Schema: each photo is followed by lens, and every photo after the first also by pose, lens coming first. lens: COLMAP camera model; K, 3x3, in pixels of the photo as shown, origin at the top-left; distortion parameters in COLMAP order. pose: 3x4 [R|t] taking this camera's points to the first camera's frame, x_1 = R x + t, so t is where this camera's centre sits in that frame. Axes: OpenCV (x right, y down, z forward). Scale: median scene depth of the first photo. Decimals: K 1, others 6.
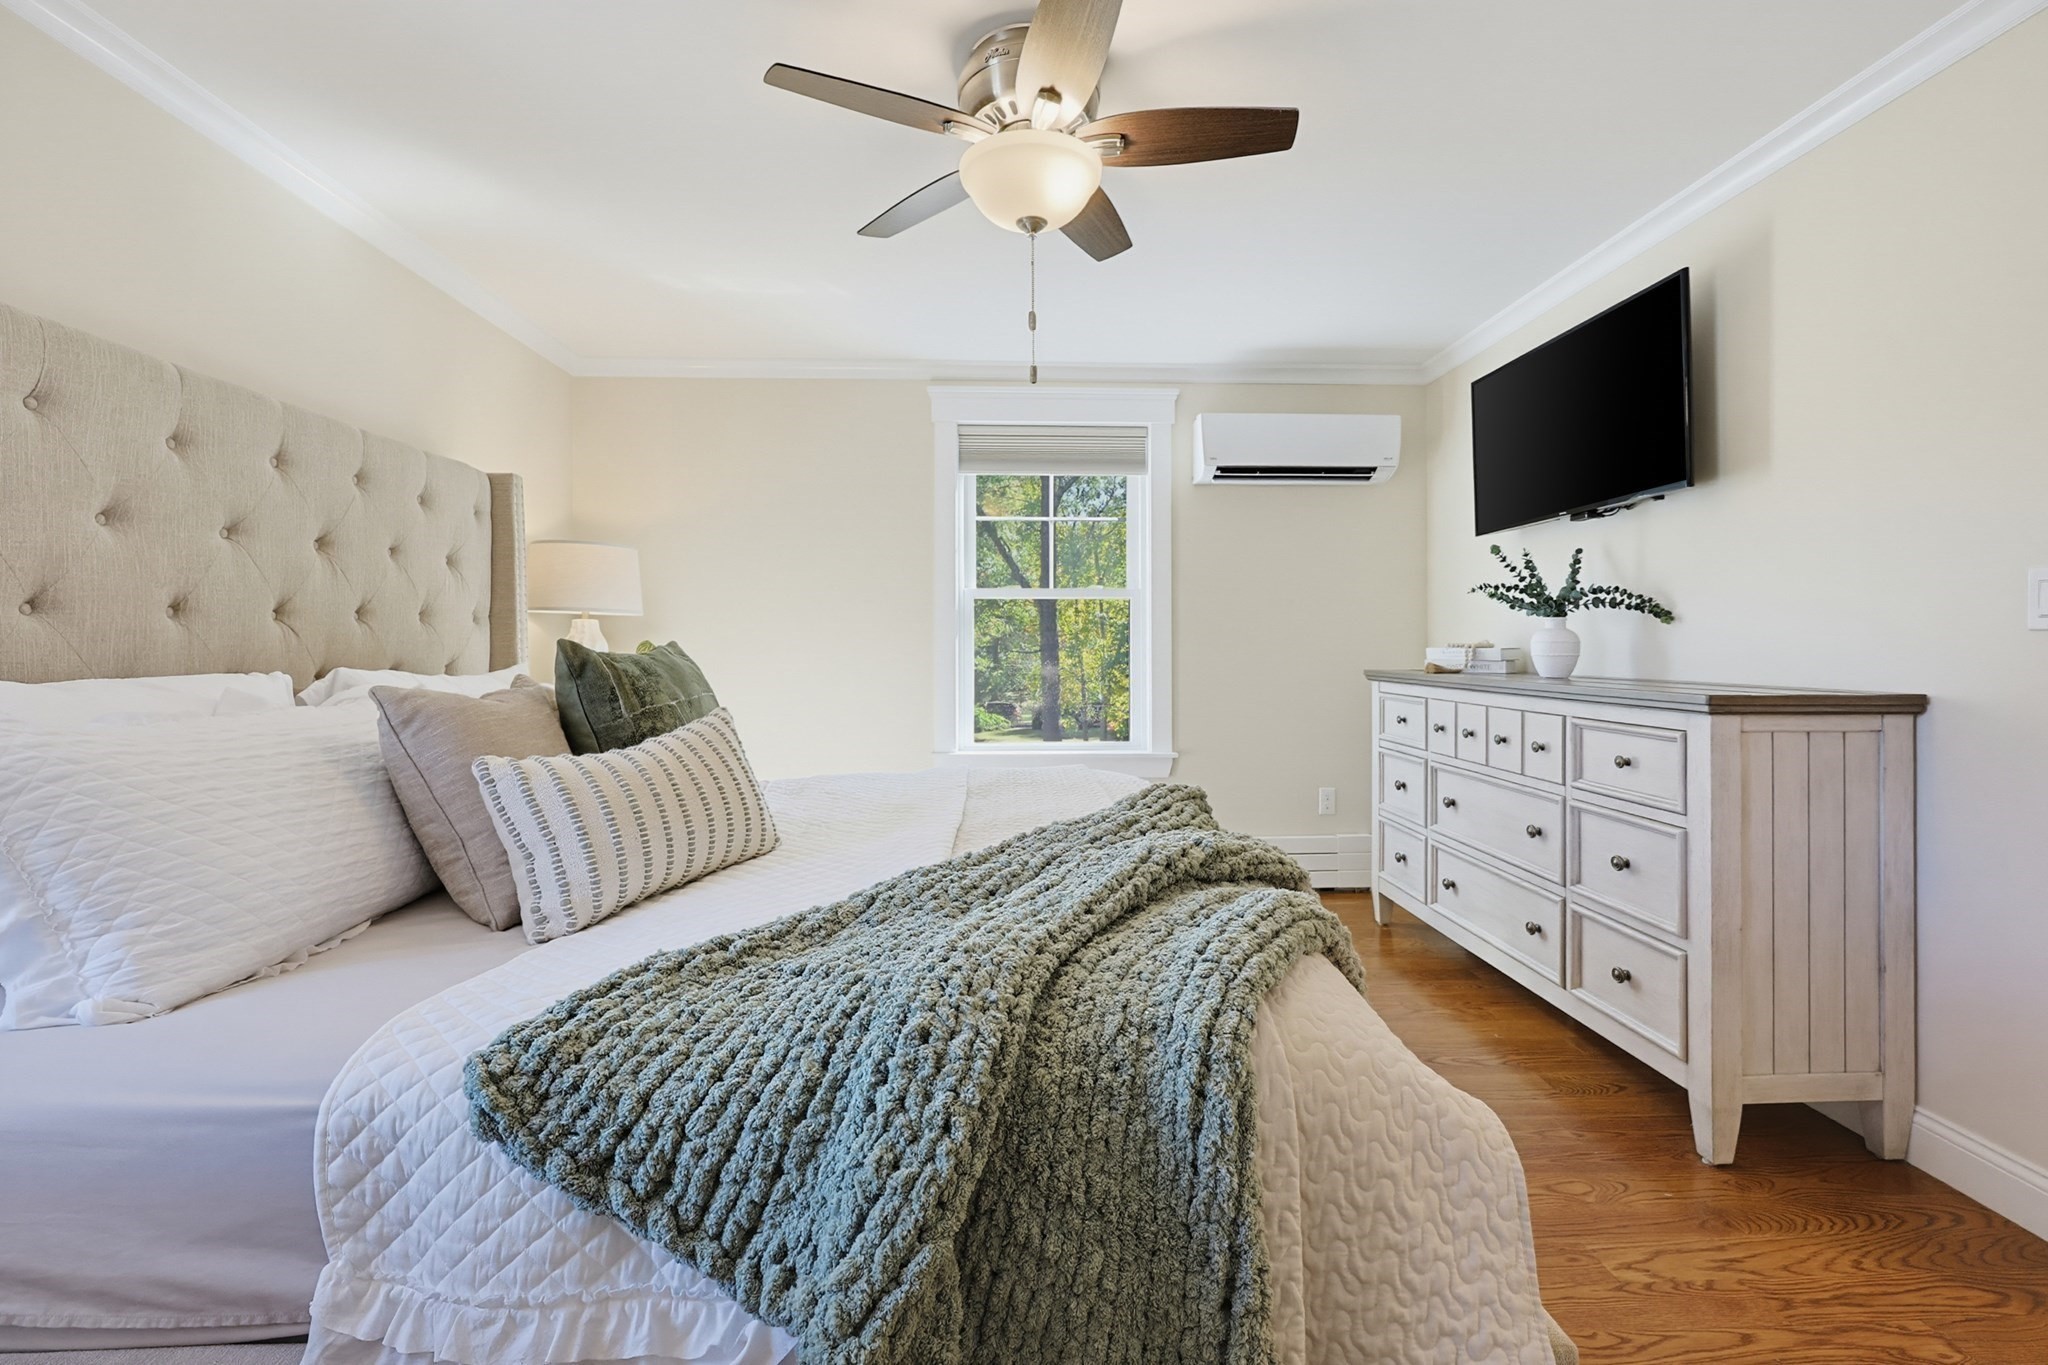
lens RADIAL K [[880.9, 0, 1030.4], [0, 880.9, 643.5], [0, 0, 1]] dist [0.000177, -0.000029]
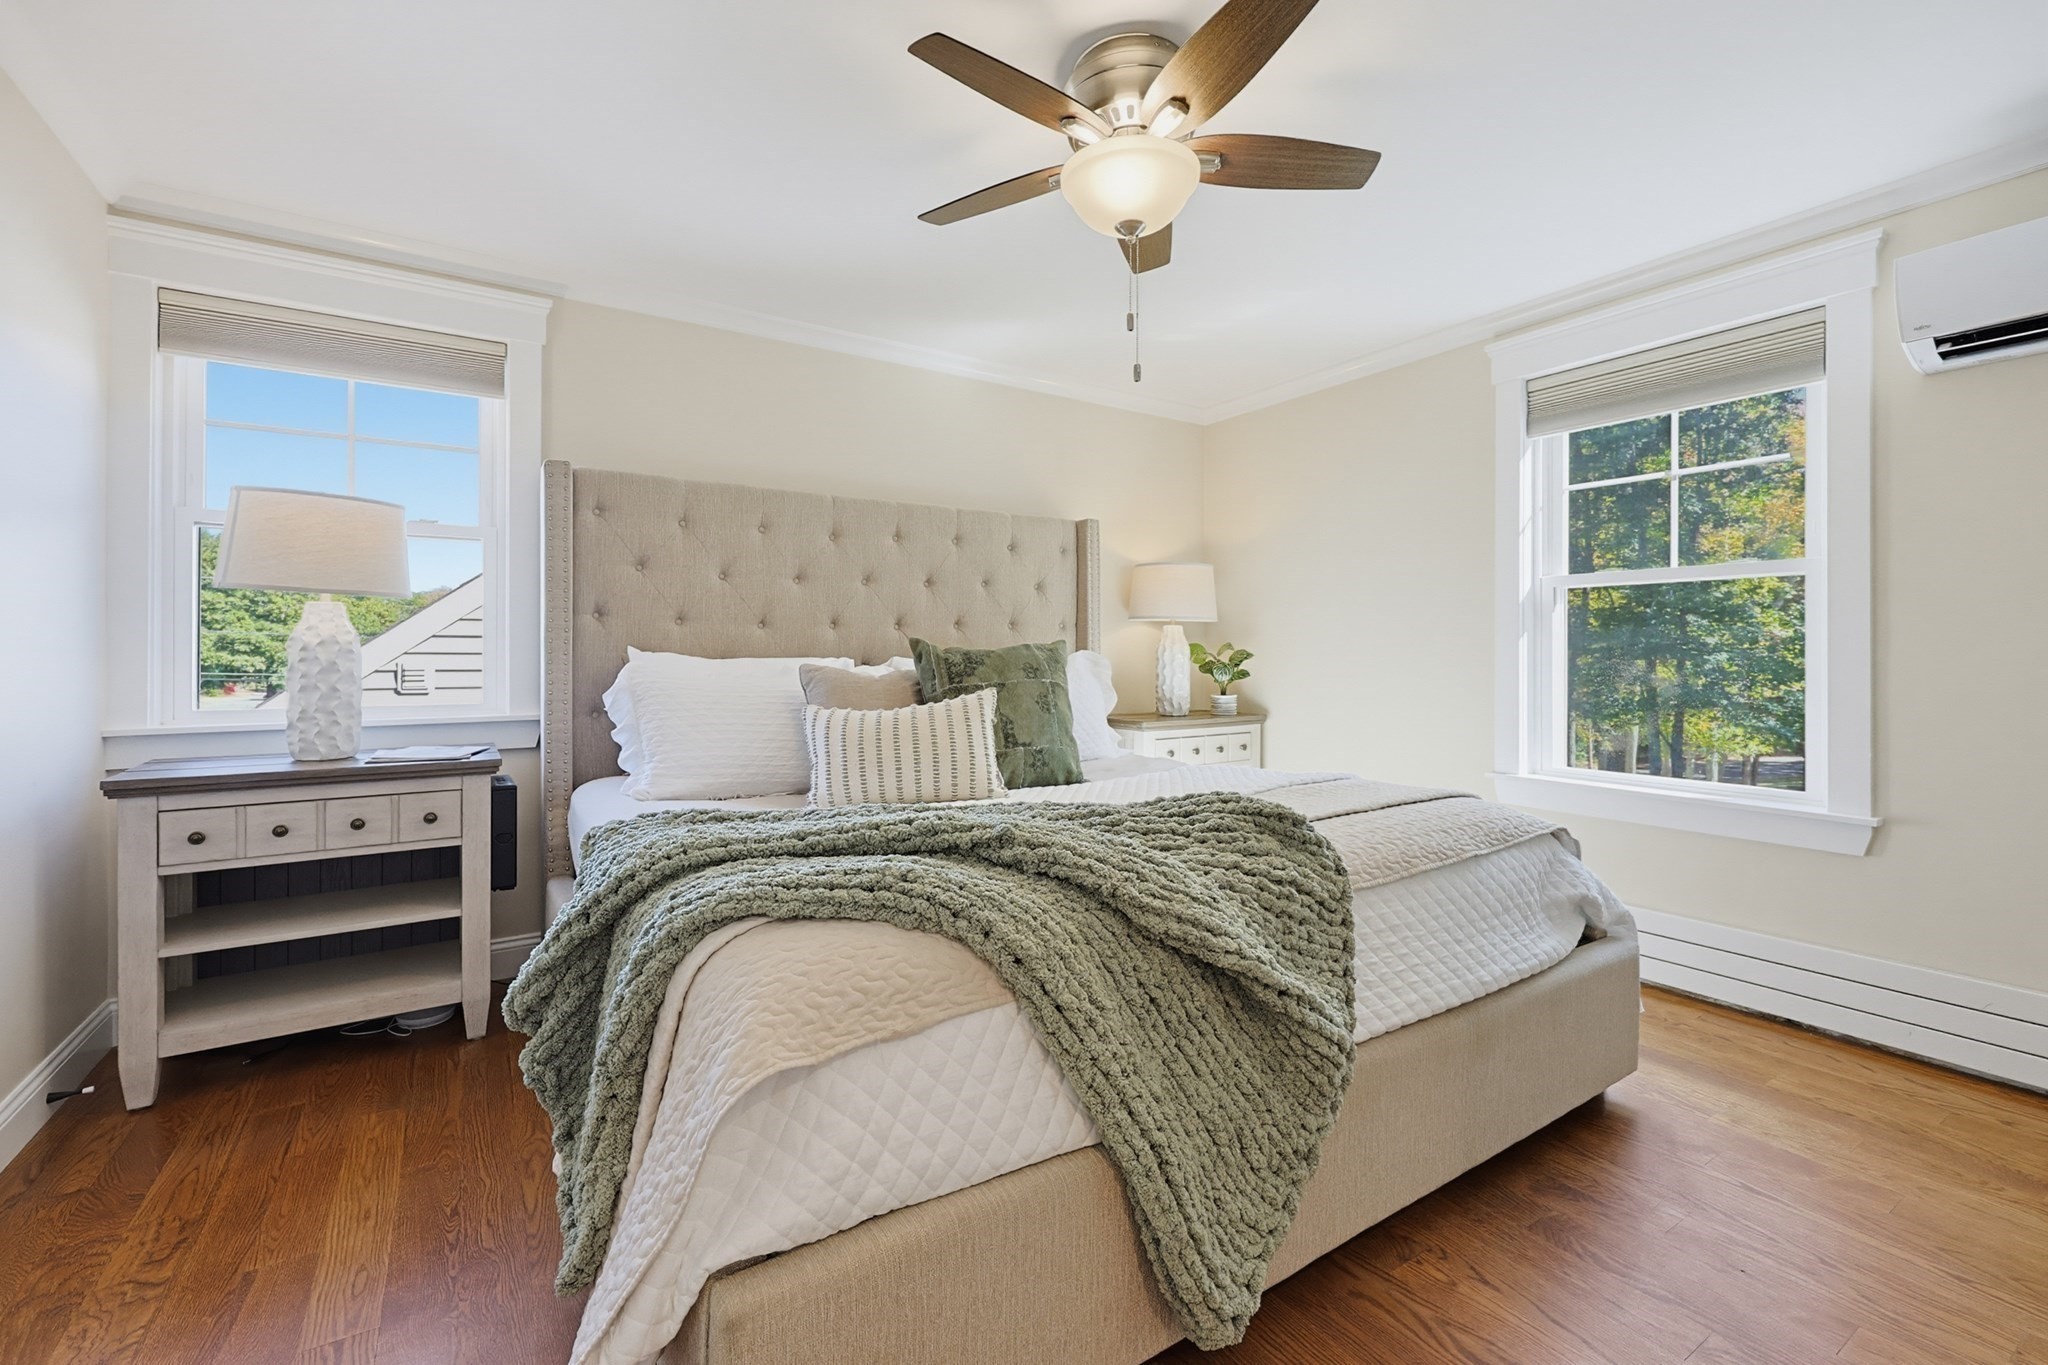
lens RADIAL K [[886.7, 0, 1024.0], [0, 886.7, 682.5], [0, 0, 1]] dist [-0.003170, -0.000387]
pose [[0.506215, 0.027412, -0.861972, 0.407280], [-0.004987, 0.999571, 0.028859, 0.014045], [0.862393, -0.010311, 0.506134, 0.171066]]
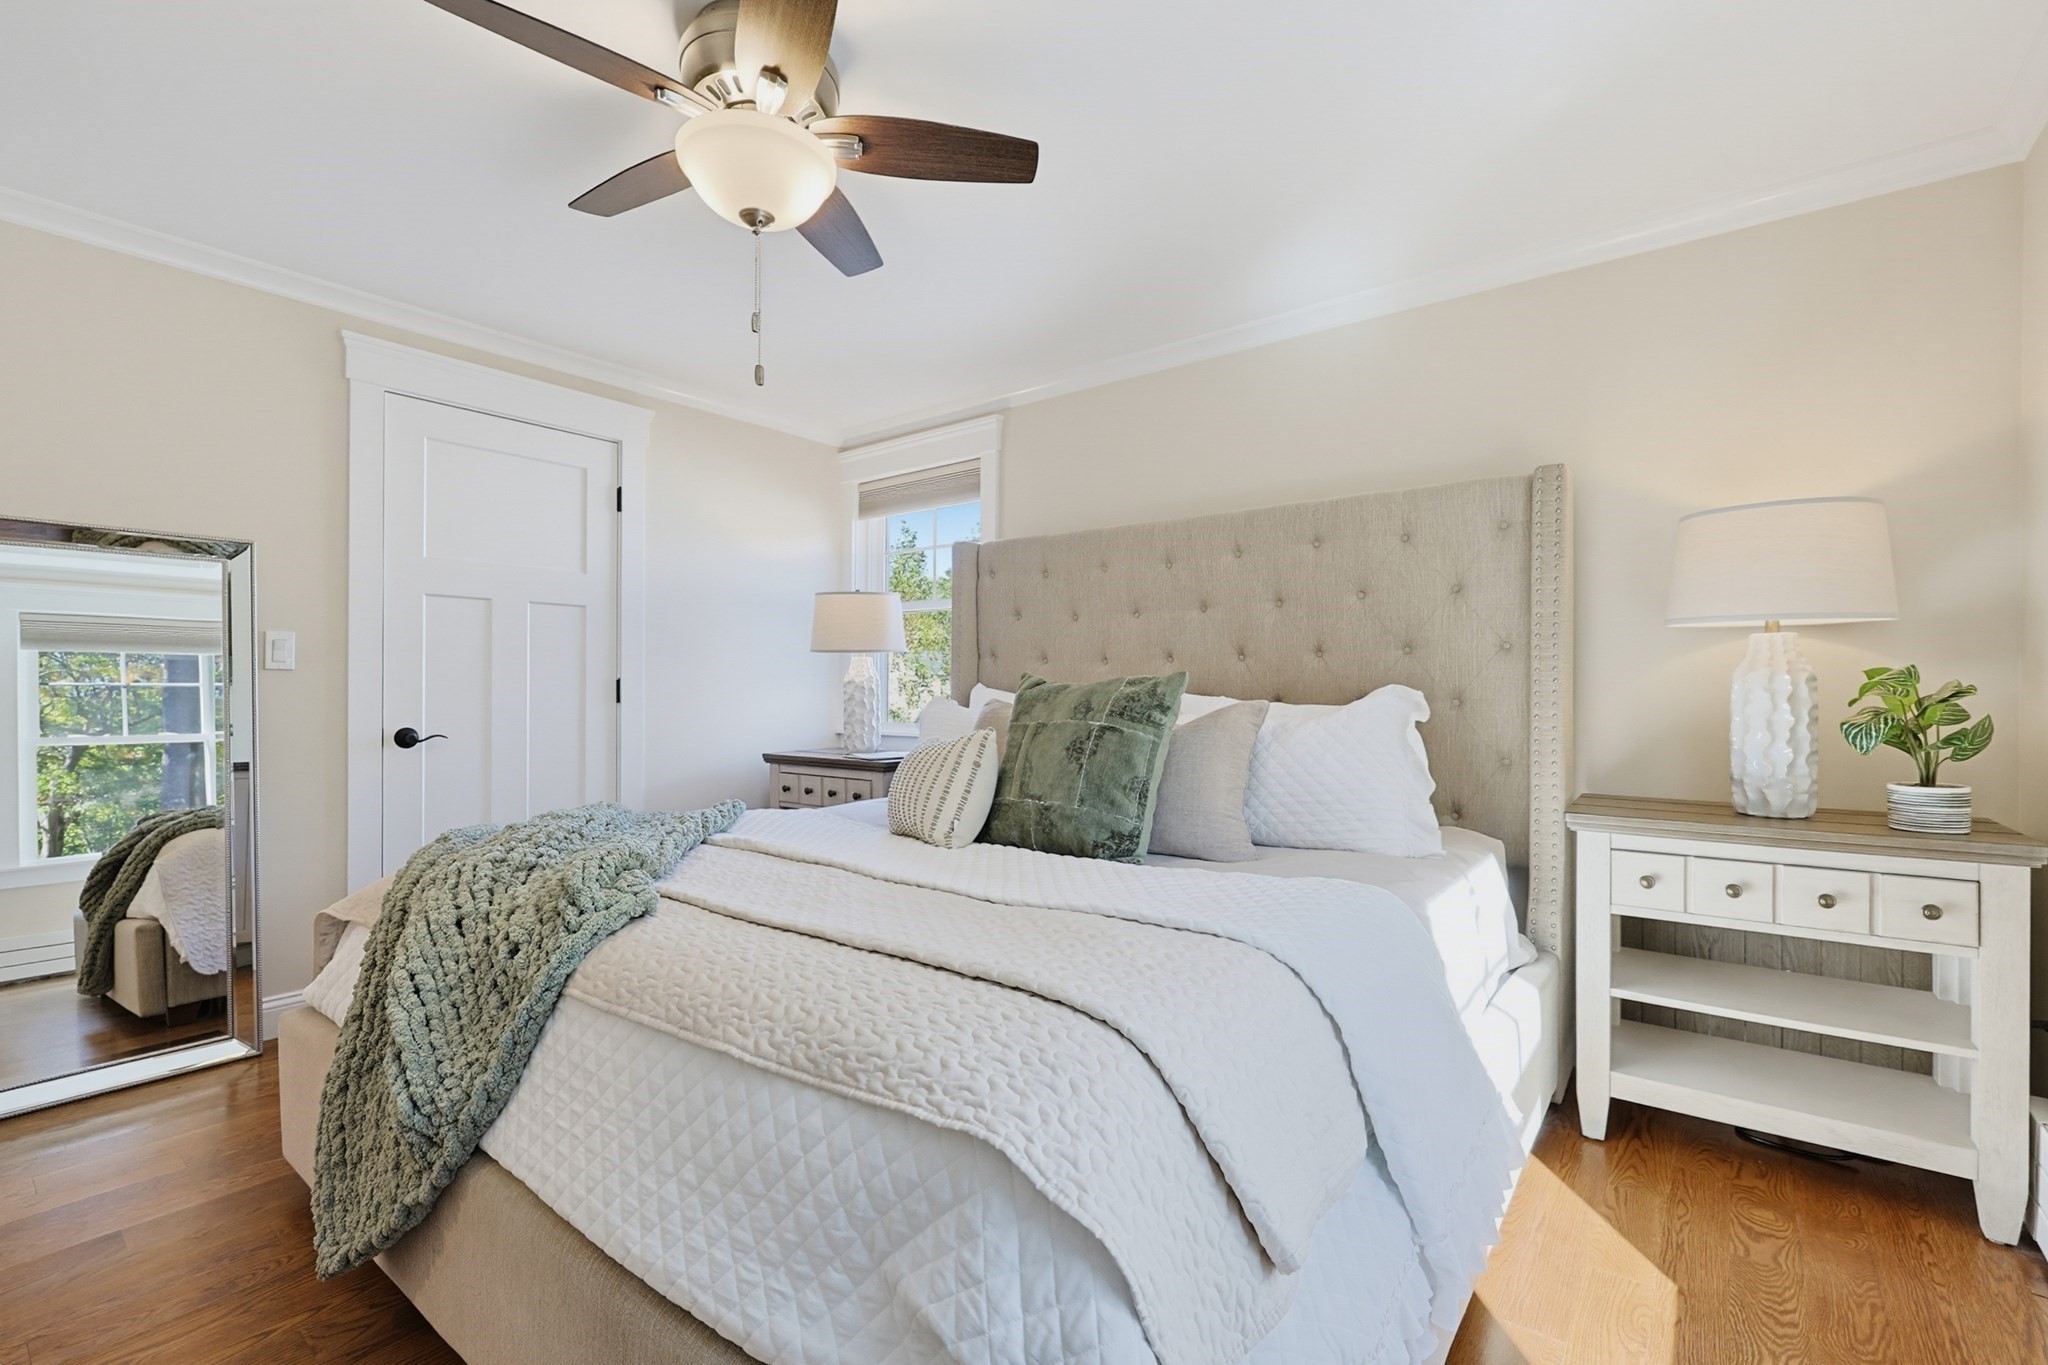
lens RADIAL K [[877.1, 0, 1028.2], [0, 877.1, 692.9], [0, 0, 1]] dist [-0.000474, -0.000042]
pose [[-0.641981, 0.000231, -0.766721, 0.255725], [-0.006928, 0.999957, 0.006102, 0.010894], [0.766690, 0.009229, -0.641952, 0.875259]]
